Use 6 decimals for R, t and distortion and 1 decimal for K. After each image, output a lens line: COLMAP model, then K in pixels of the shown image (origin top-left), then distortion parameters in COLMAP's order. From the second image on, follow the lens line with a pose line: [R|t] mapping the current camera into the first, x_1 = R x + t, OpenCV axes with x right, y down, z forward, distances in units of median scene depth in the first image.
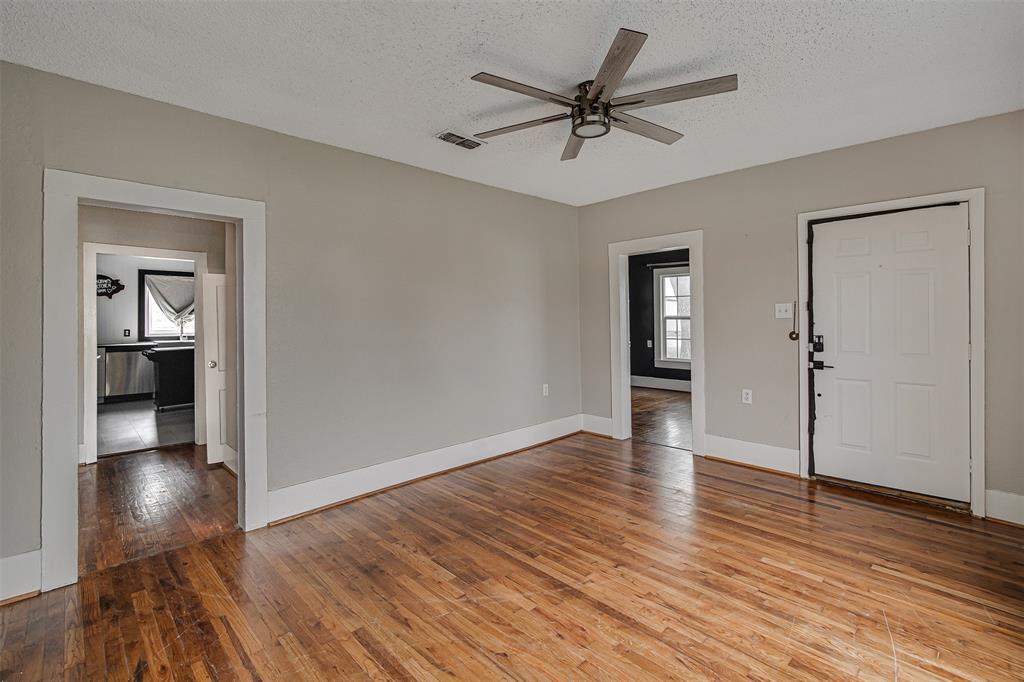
lens RADIAL K [[471.3, 0, 514.6], [0, 471.3, 318.6], [0, 0, 1]] dist [-0.003794, -0.000107]
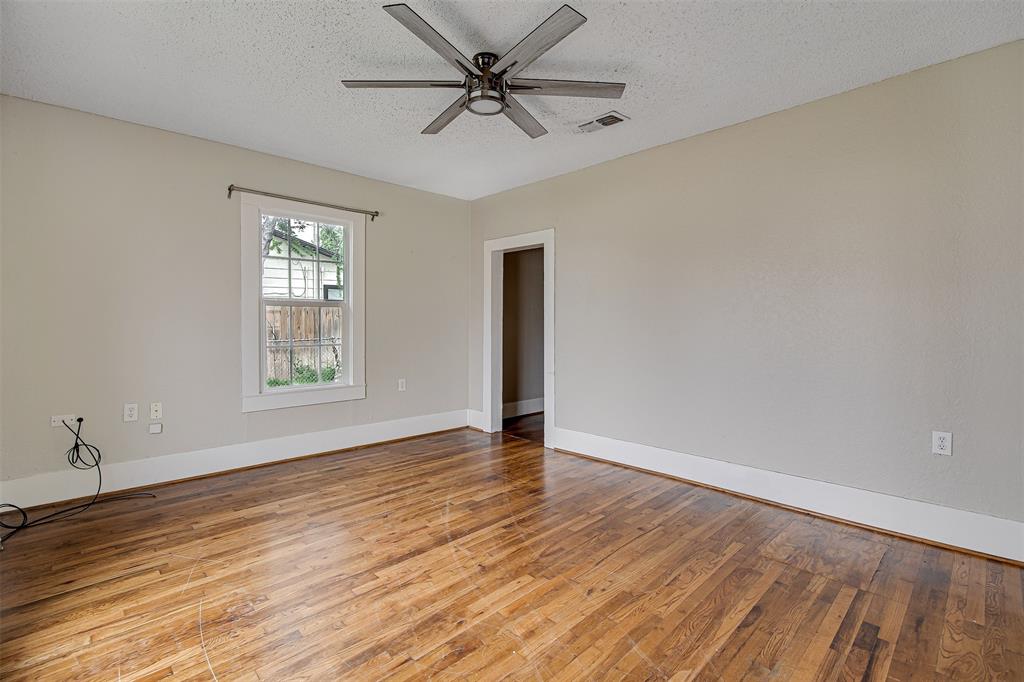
lens RADIAL K [[471.3, 0, 499.7], [0, 471.3, 335.4], [0, 0, 1]] dist [-0.003794, -0.000107]
pose [[-0.027777, 0.047883, -0.998467, 0.993700], [0.006422, 0.998840, 0.047722, 0.012883], [0.999594, -0.005087, -0.028053, 0.924698]]
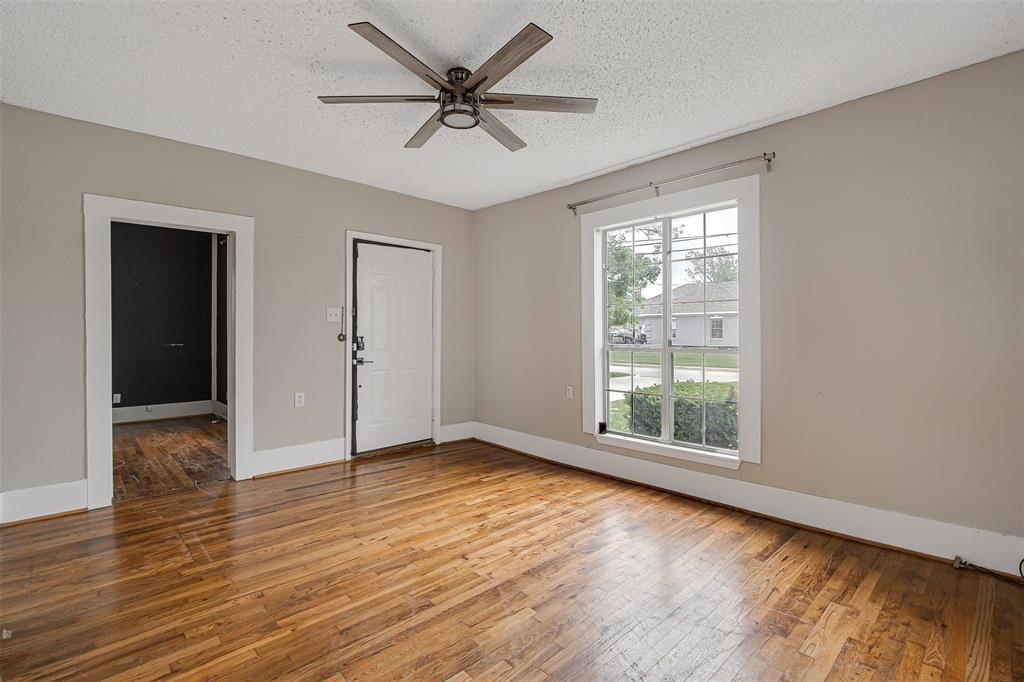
lens RADIAL K [[471.3, 0, 510.6], [0, 471.3, 336.5], [0, 0, 1]] dist [-0.003794, -0.000107]
pose [[0.013473, -0.011551, 0.999843, -0.701120], [-0.009044, 0.999891, 0.011673, 0.023542], [-0.999868, -0.009200, 0.013367, 0.773547]]
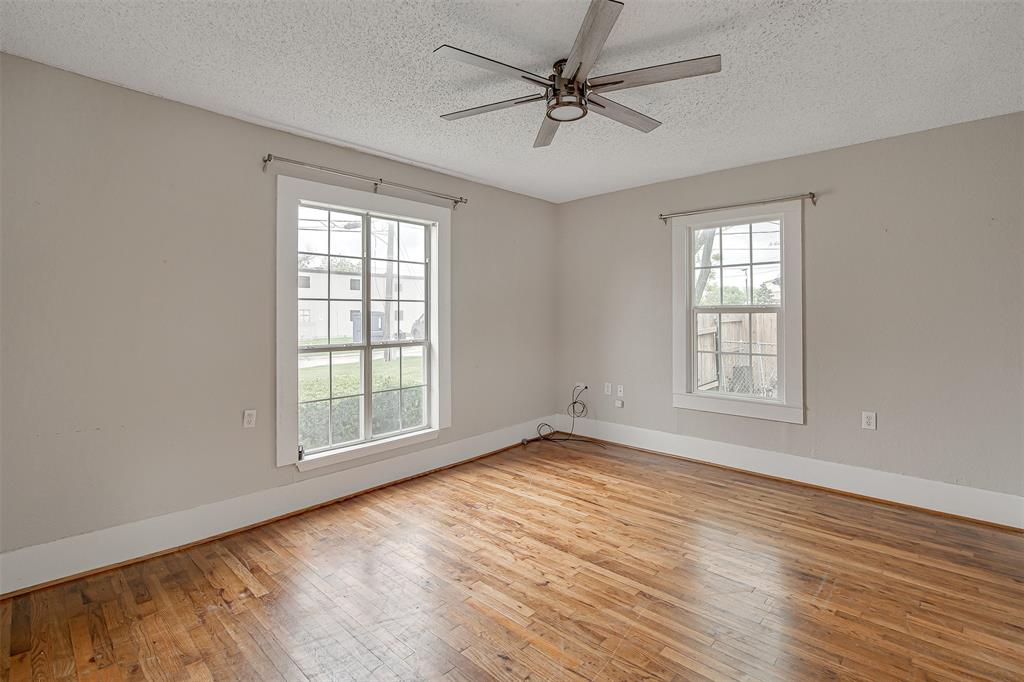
lens RADIAL K [[471.3, 0, 512.5], [0, 471.3, 311.7], [0, 0, 1]] dist [-0.003794, -0.000107]
pose [[-0.999150, 0.010957, -0.039730, 0.273577], [0.011951, 0.999620, -0.024856, 0.012193], [0.039442, -0.025310, -0.998901, 1.679979]]
